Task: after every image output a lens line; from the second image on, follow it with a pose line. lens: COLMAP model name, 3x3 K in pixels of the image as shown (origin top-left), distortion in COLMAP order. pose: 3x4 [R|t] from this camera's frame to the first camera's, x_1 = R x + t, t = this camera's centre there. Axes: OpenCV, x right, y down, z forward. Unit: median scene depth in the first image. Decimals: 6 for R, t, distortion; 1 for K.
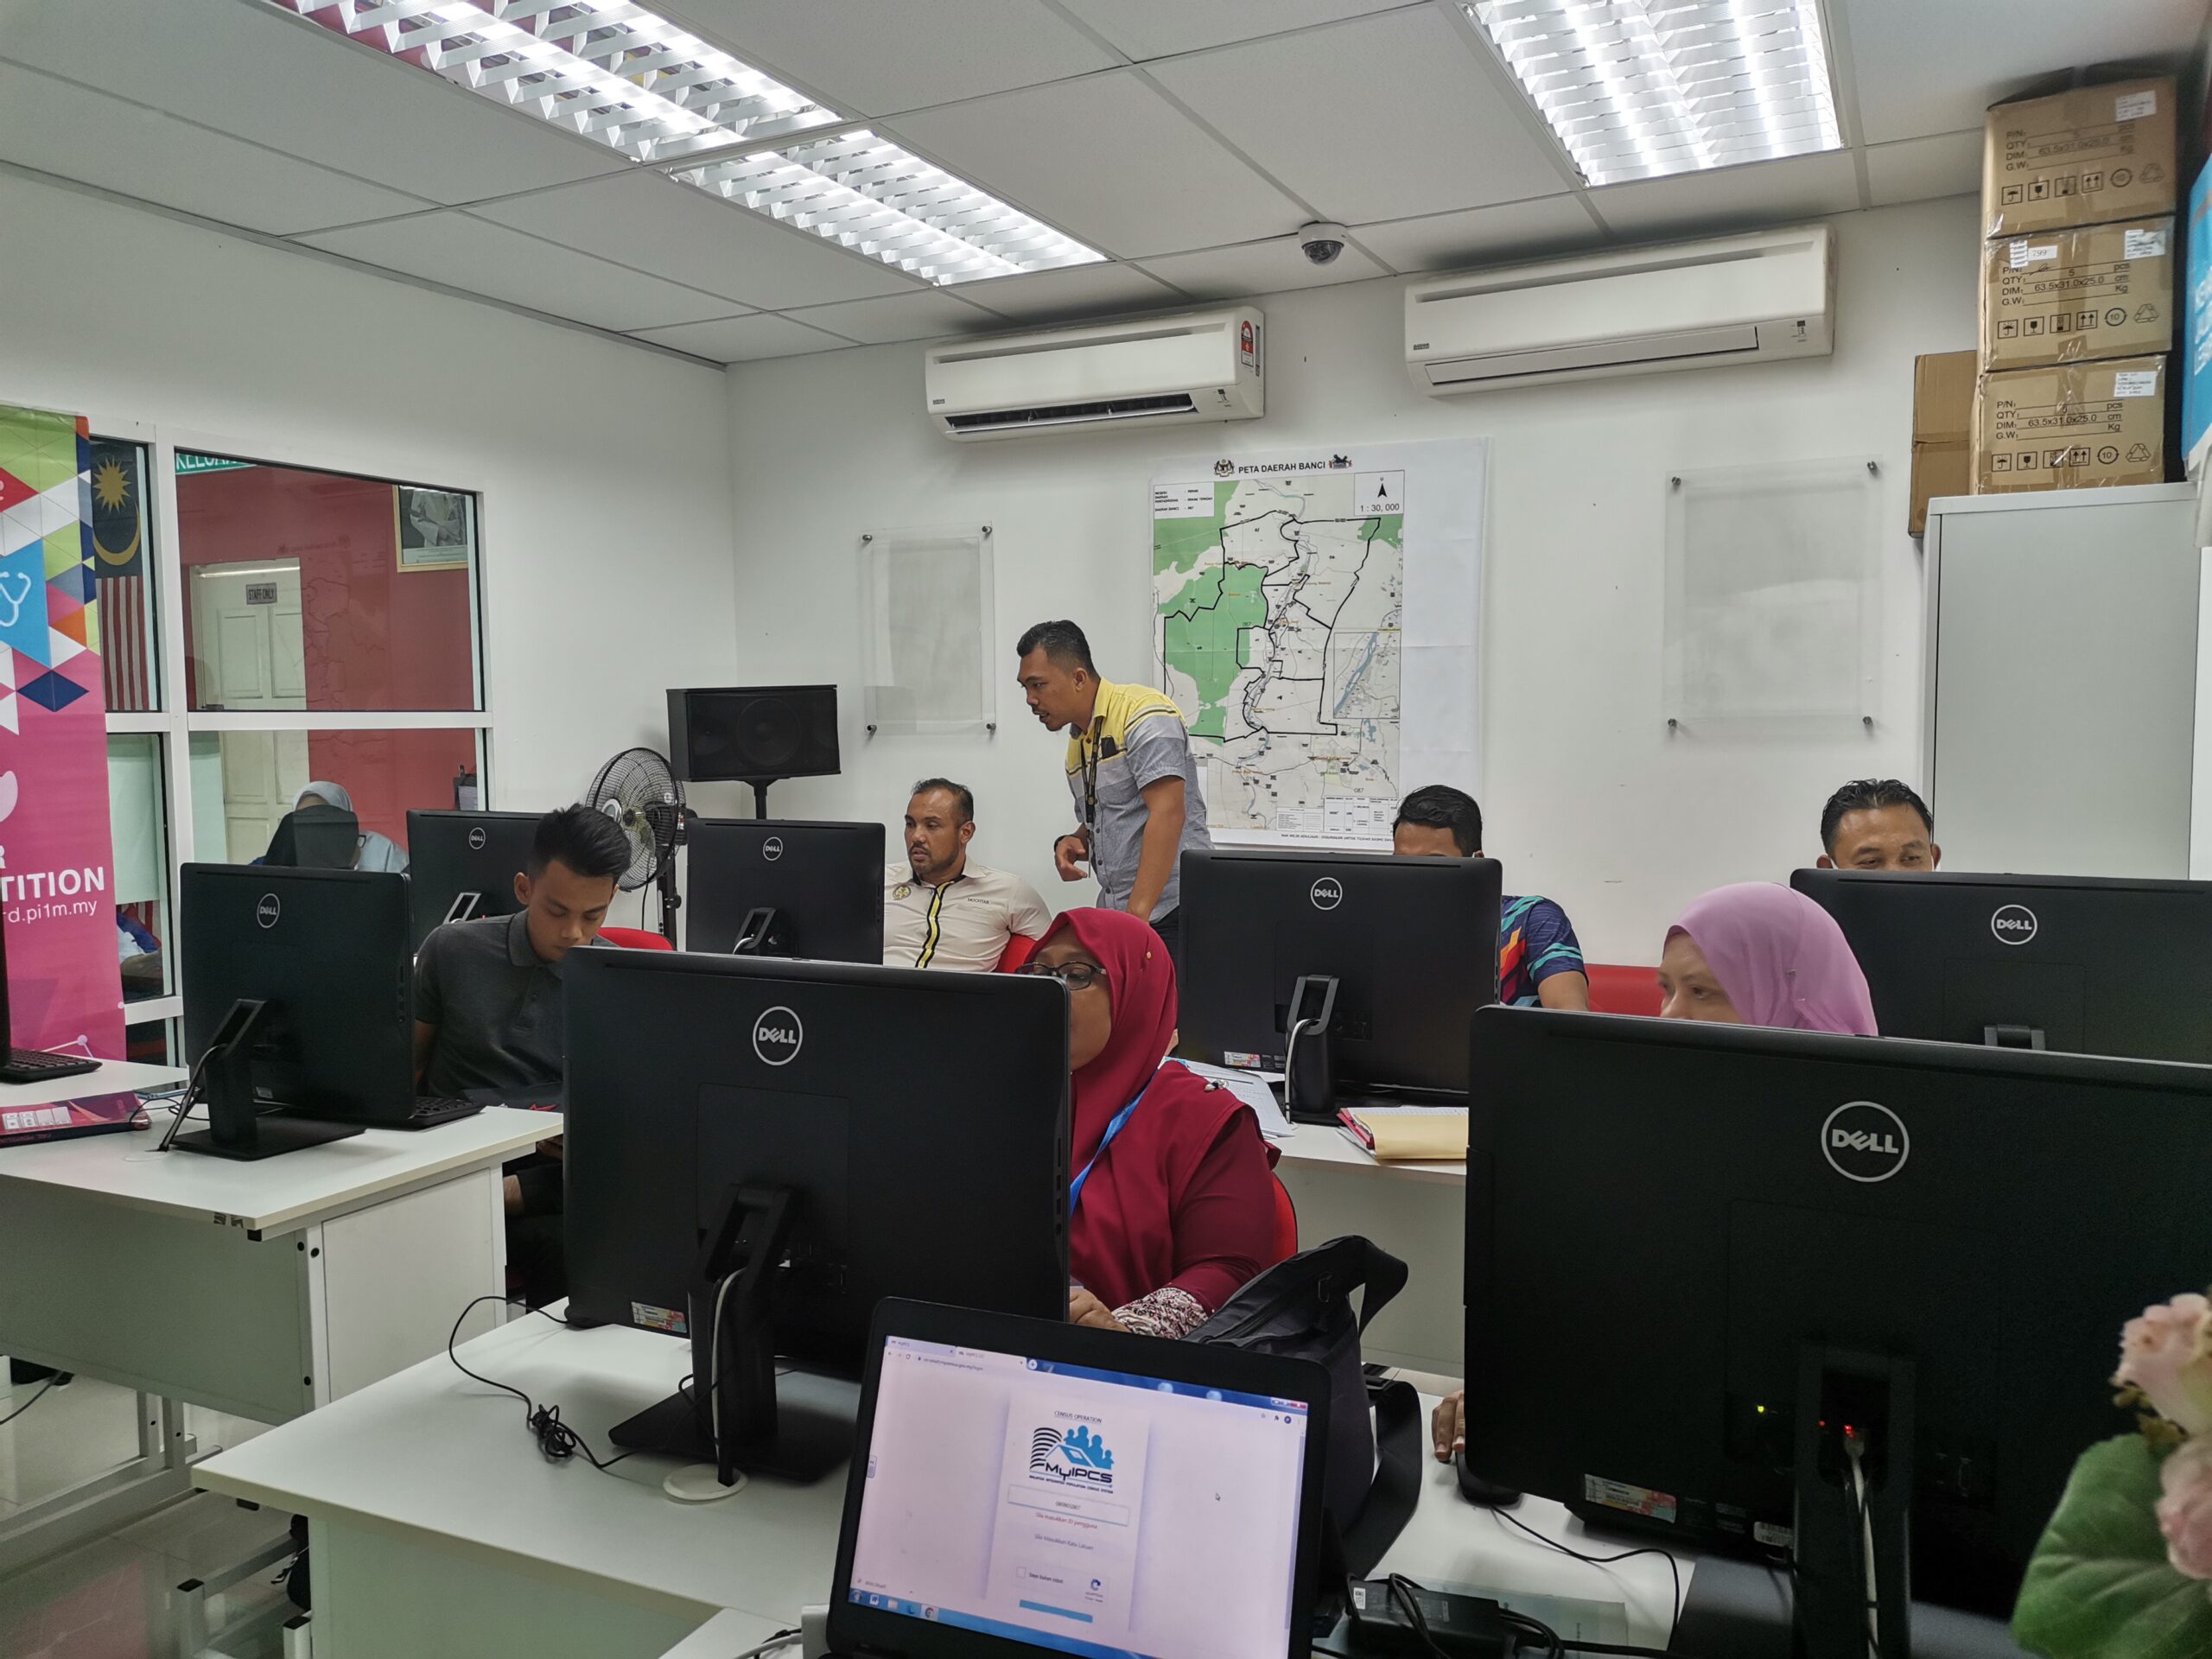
lens RADIAL K [[1654.5, 0, 1100.2], [0, 1654.5, 831.0], [0, 0, 1]] dist [0.004794, -0.000878]
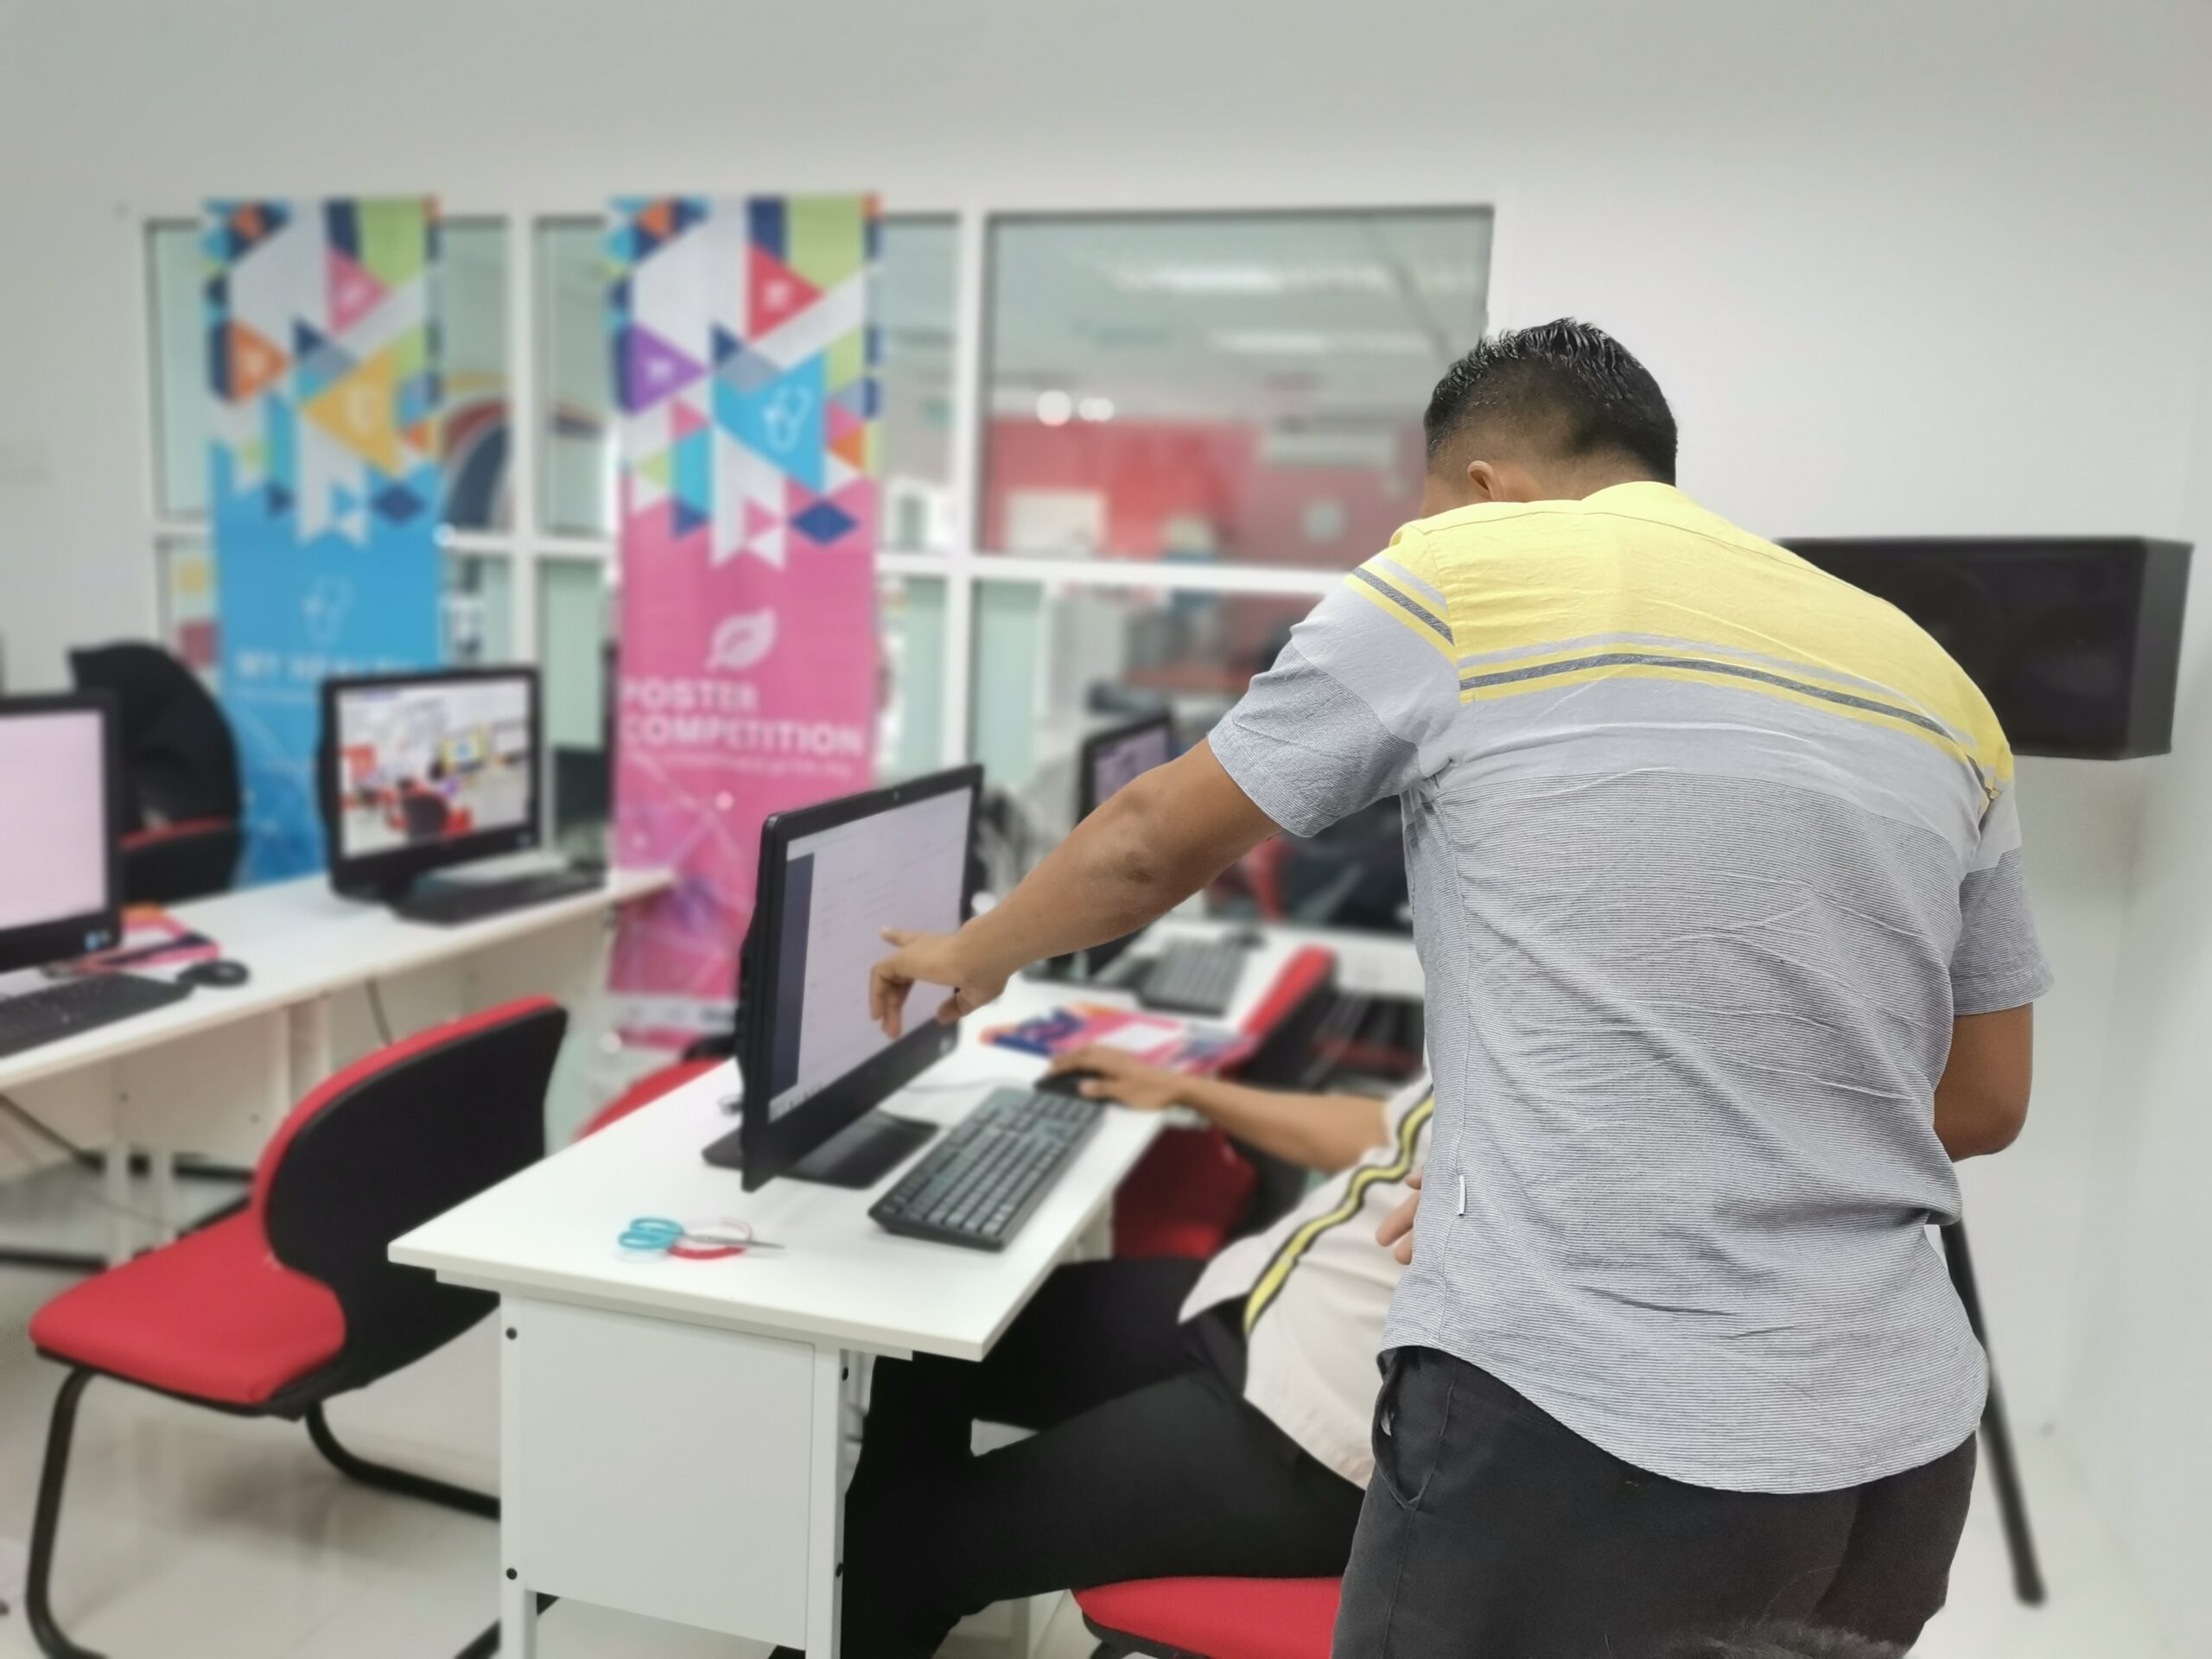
lens RADIAL K [[1704.8, 0, 1106.0], [0, 1704.8, 829.5], [0, 0, 1]] dist [0.004092, -0.003583]
pose [[0.189072, 0.161953, -0.968516, 0.266976], [-0.113426, 0.983306, 0.142283, -0.060625], [0.975390, 0.082953, 0.204286, 0.846463]]
